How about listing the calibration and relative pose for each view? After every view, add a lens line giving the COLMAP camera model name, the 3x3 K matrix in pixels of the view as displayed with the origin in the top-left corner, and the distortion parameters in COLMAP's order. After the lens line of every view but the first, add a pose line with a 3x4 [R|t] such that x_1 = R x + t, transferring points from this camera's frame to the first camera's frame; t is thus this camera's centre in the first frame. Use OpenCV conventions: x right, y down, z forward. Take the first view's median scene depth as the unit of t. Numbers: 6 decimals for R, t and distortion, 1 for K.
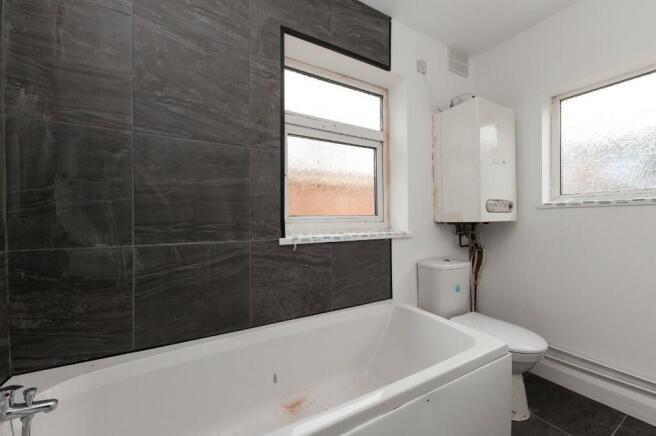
lens RADIAL K [[265.0, 0, 328.0], [0, 265.0, 218.0], [0, 0, 1]] dist [0.015375, -0.007847]
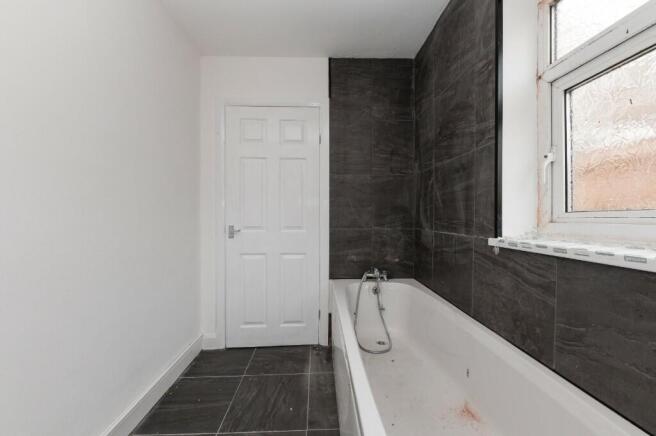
lens RADIAL K [[265.0, 0, 328.0], [0, 265.0, 218.0], [0, 0, 1]] dist [0.015375, -0.007847]
pose [[-0.479262, 0.009534, -0.877620, 0.819228], [0.005508, 0.999954, 0.007855, -0.001481], [0.877654, -0.001069, -0.479293, 0.879907]]
